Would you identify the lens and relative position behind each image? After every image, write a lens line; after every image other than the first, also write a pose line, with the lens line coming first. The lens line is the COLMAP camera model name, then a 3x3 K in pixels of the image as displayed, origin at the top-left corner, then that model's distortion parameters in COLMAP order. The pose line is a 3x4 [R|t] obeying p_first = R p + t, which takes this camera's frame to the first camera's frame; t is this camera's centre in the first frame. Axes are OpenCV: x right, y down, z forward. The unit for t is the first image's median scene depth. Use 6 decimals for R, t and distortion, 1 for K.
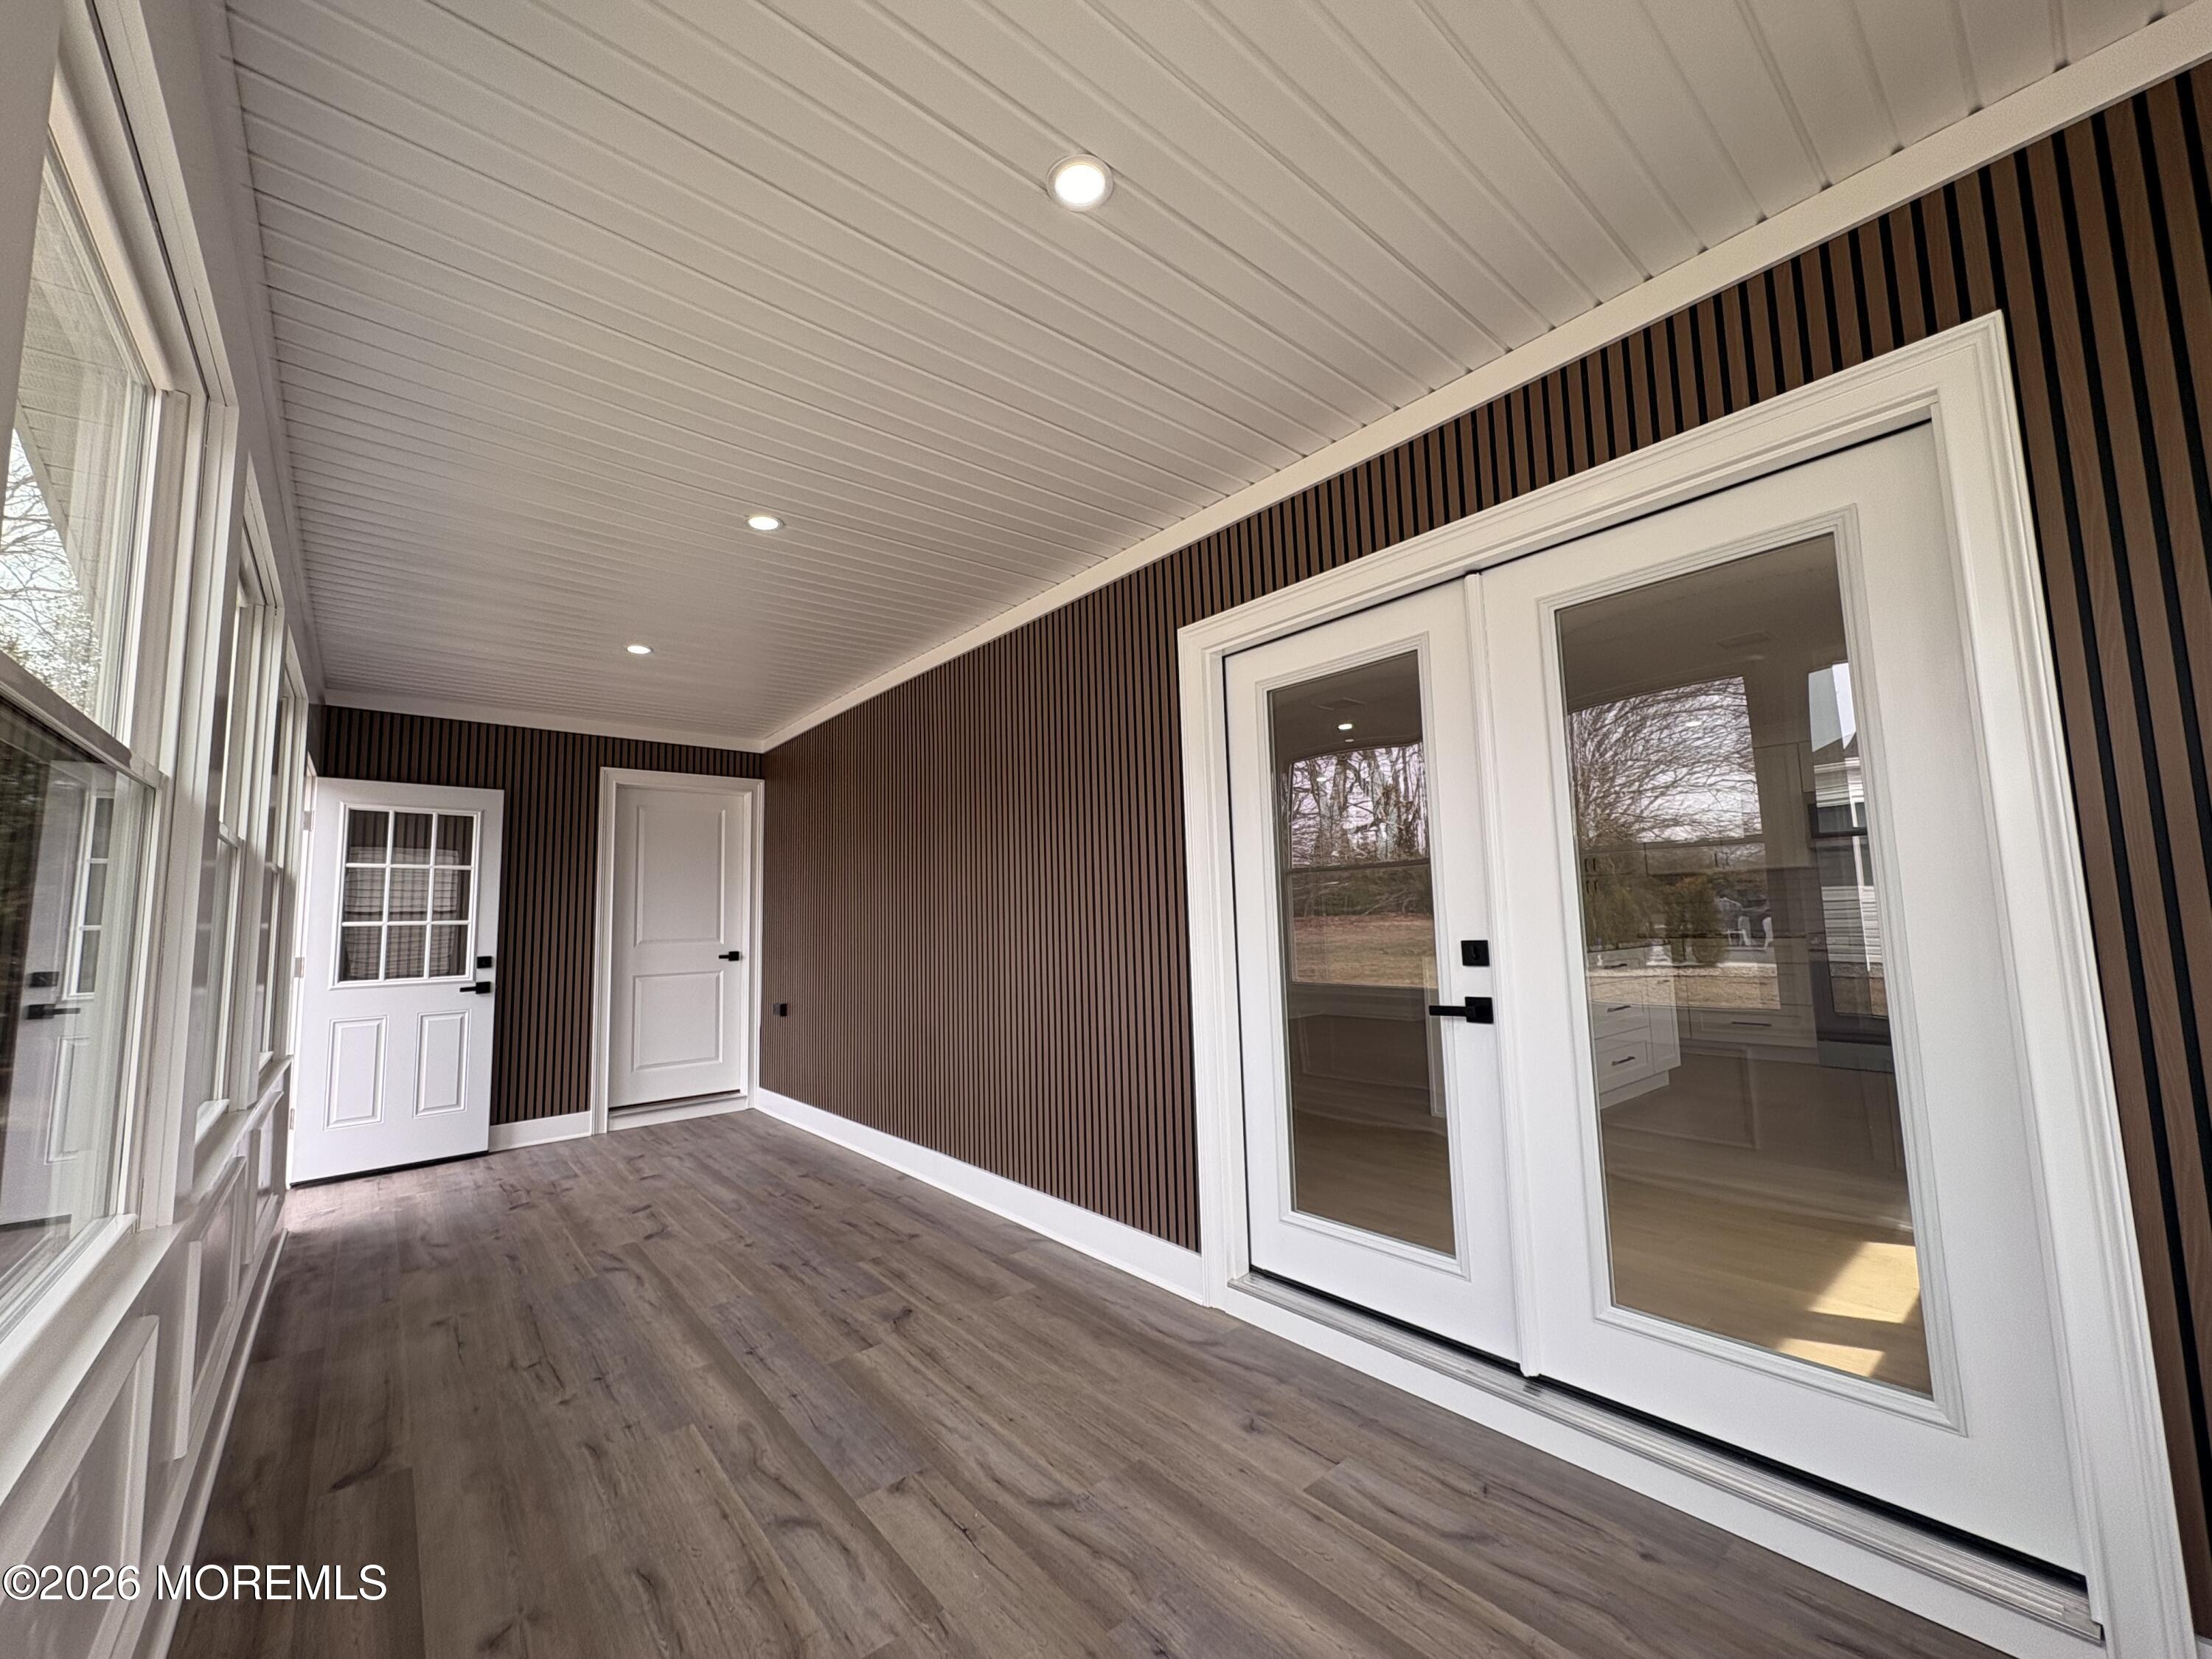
lens RADIAL K [[880.9, 0, 1107.9], [0, 880.9, 828.2], [0, 0, 1]] dist [0.000238, 0.000135]
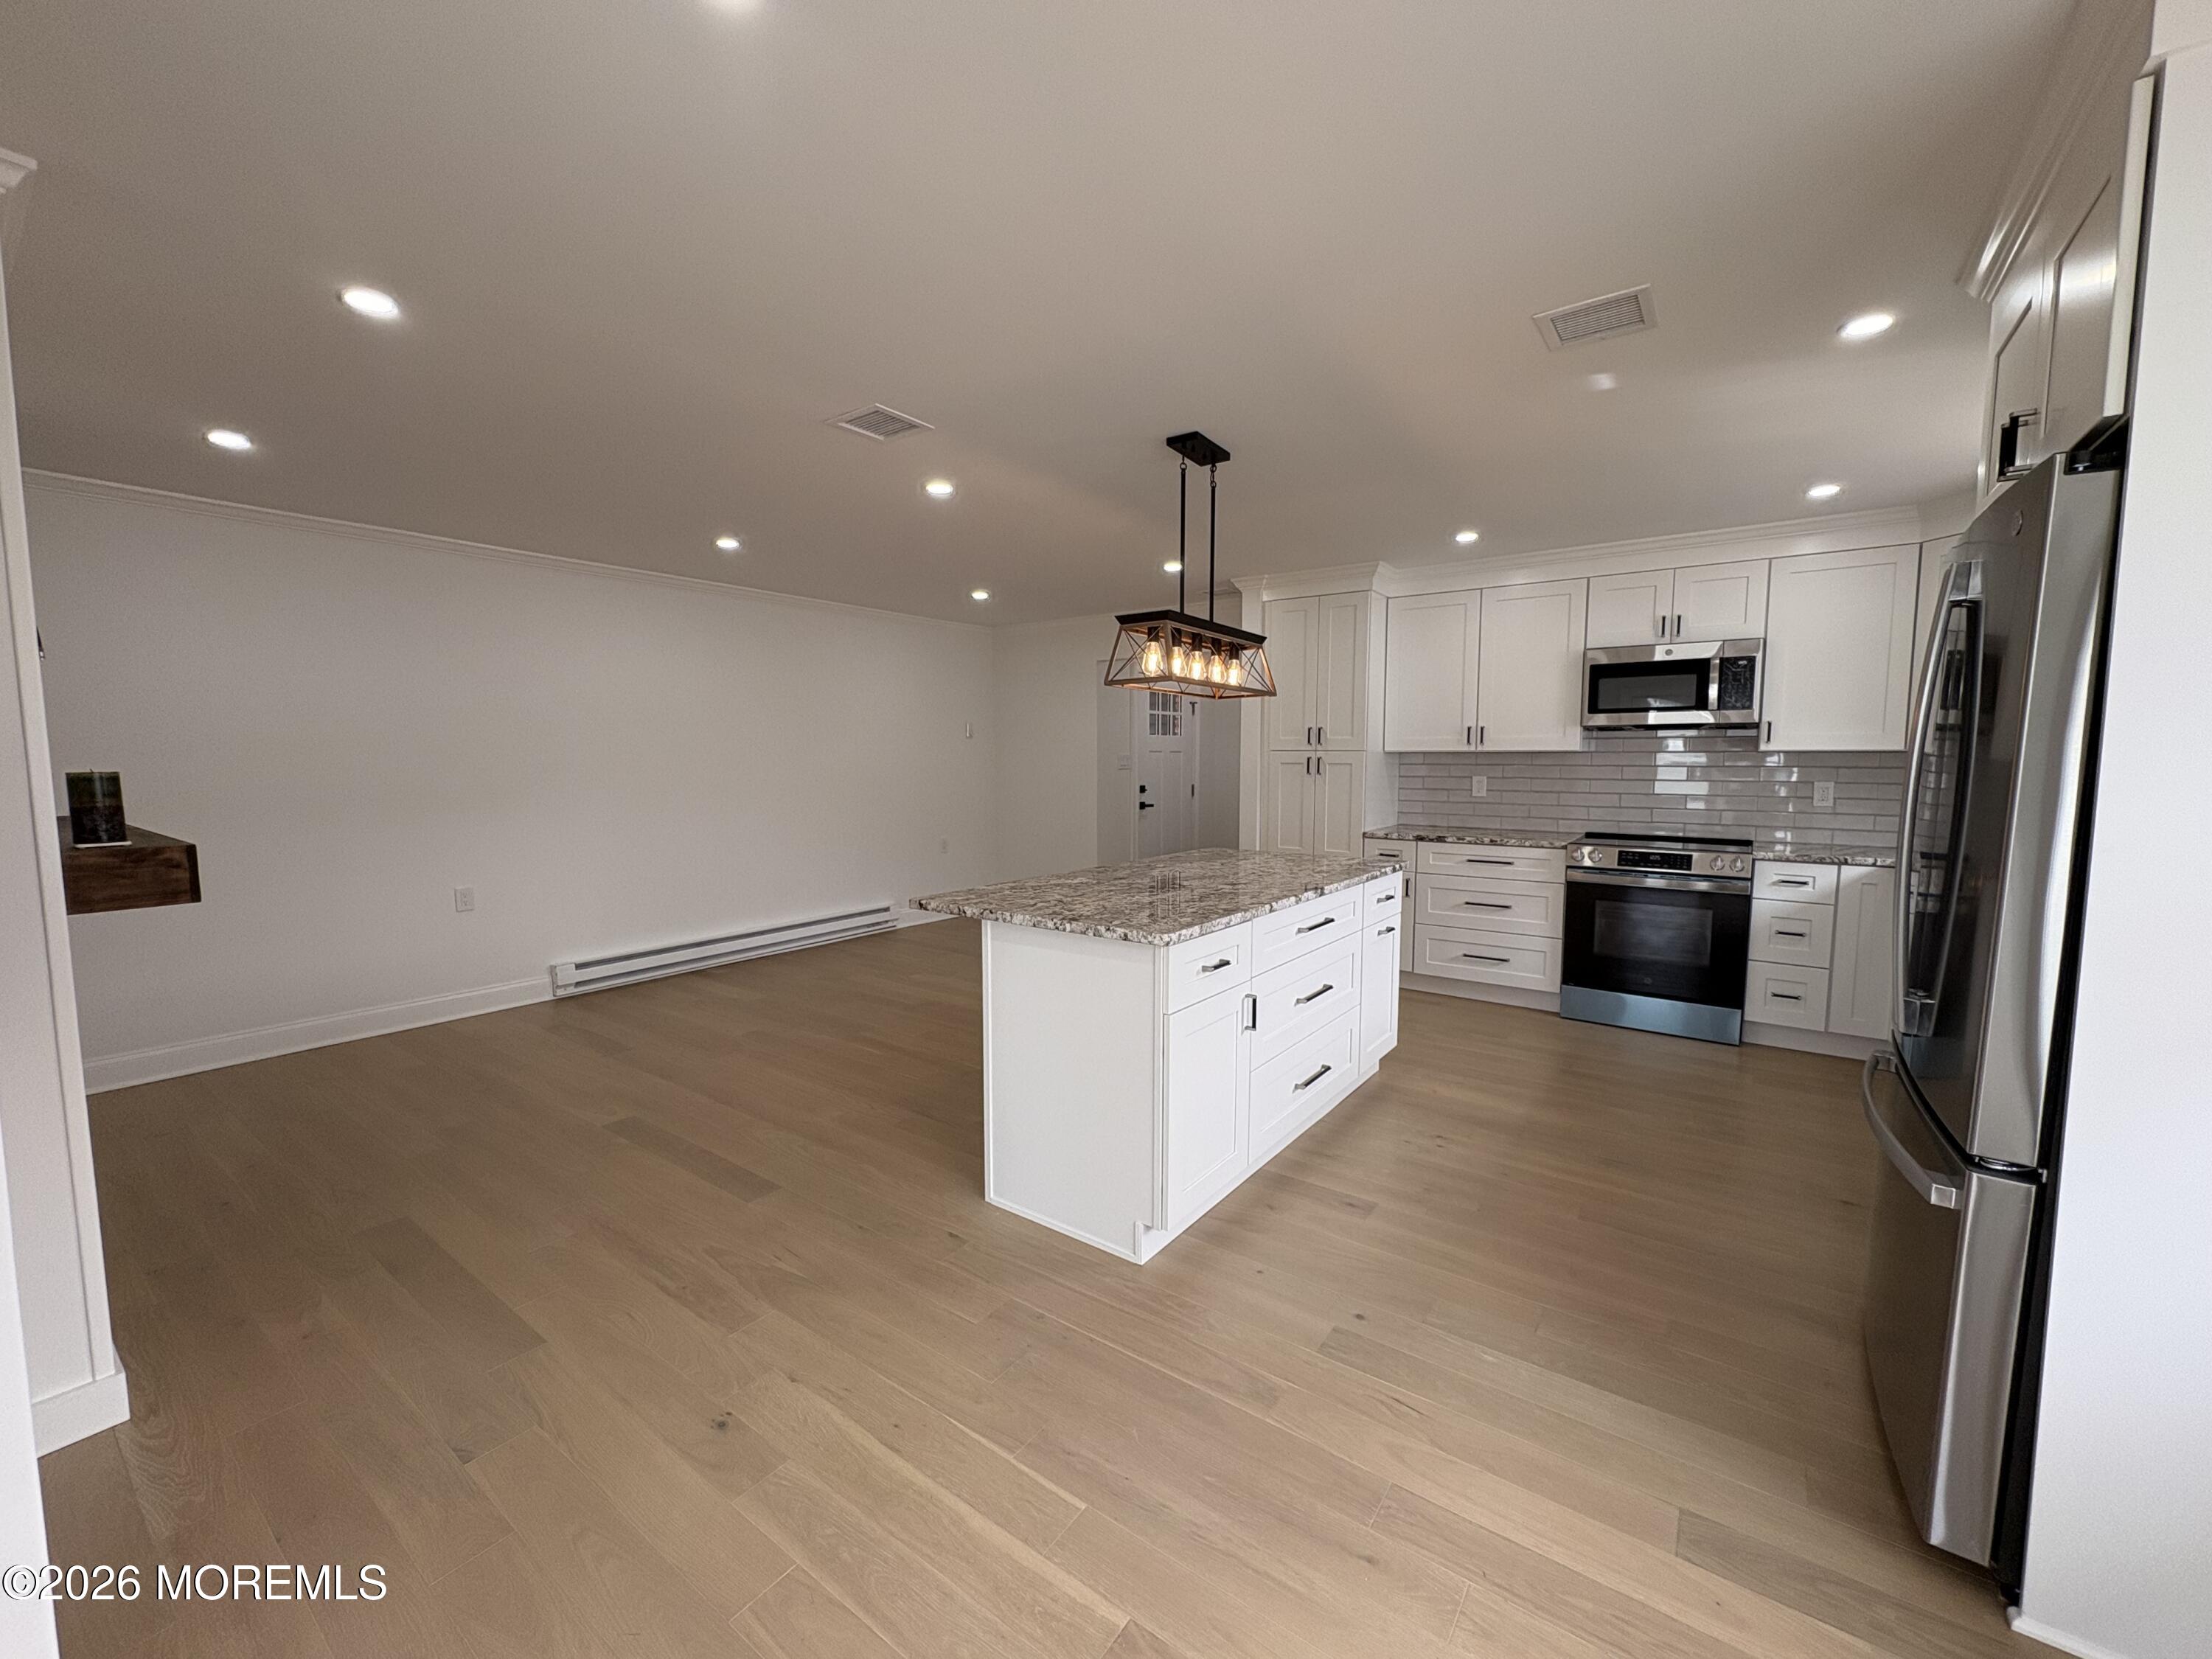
lens RADIAL K [[880.9, 0, 1107.9], [0, 880.9, 828.2], [0, 0, 1]] dist [0.000238, 0.000135]
pose [[0.970249, 0.004637, 0.242064, 0.596246], [-0.048937, 0.982935, 0.177325, -0.011990], [-0.237111, -0.183895, 0.953919, 0.963097]]
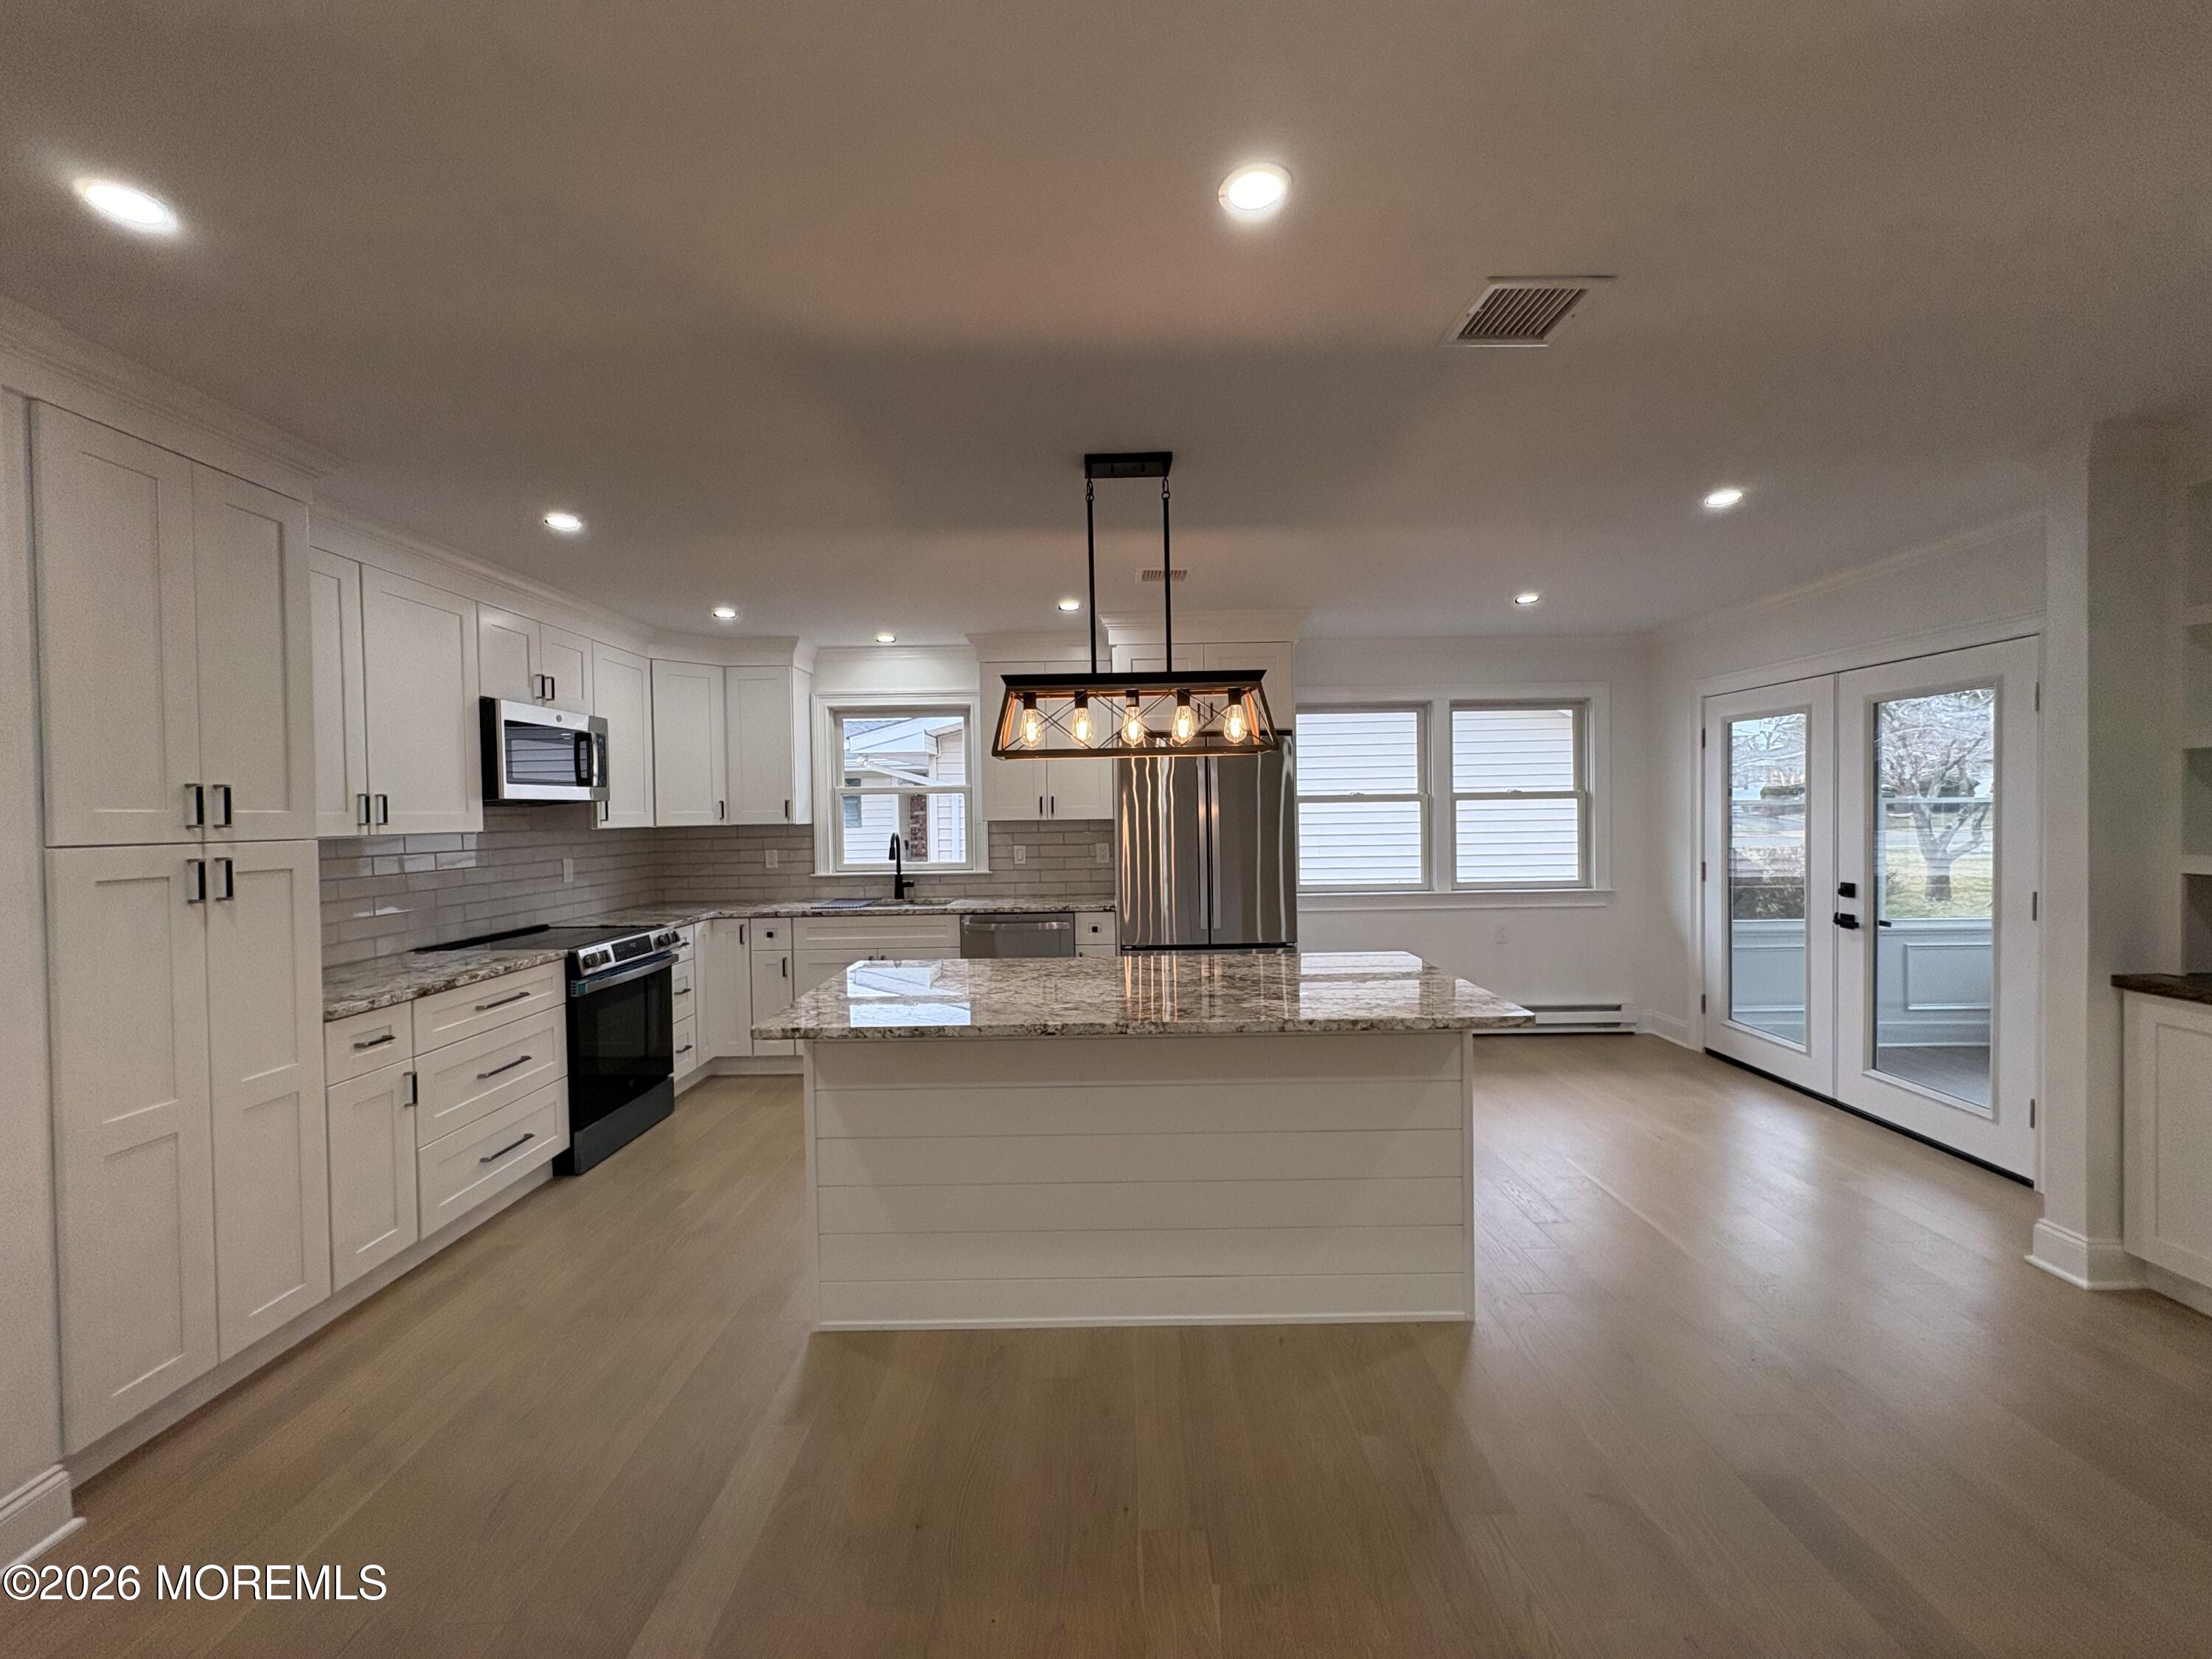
lens RADIAL K [[880.0, 0, 1109.0], [0, 880.0, 829.3], [0, 0, 1]] dist [-0.000501, 0.000126]
pose [[-0.767137, 0.024495, 0.641015, 0.388613], [-0.030829, 0.996708, -0.074983, 0.179590], [-0.640742, -0.077284, -0.763857, 2.988443]]
